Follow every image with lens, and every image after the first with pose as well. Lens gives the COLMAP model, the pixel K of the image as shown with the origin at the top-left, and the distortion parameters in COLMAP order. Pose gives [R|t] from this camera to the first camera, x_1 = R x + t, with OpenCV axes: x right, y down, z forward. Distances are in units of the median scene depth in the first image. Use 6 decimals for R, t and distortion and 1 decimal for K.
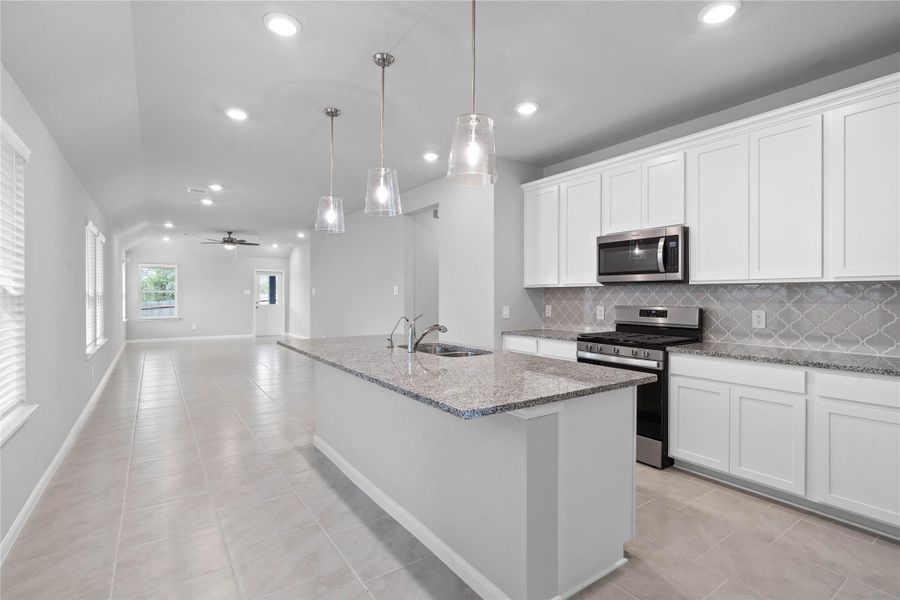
lens RADIAL K [[427.1, 0, 448.2], [0, 427.1, 300.3], [0, 0, 1]] dist [-0.025286, 0.015344]
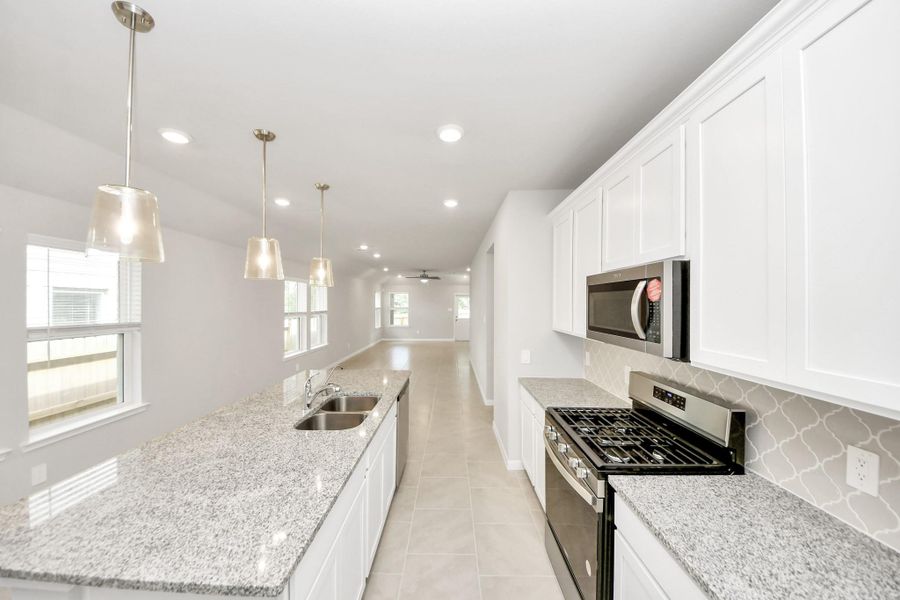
lens RADIAL K [[318.1, 0, 444.1], [0, 318.1, 302.4], [0, 0, 1]] dist [0.019763, -0.008392]
pose [[0.810646, 0.000387, -0.585536, 0.285024], [-0.011623, 0.999813, -0.015431, -0.055778], [0.585421, 0.019315, 0.810500, 0.248566]]
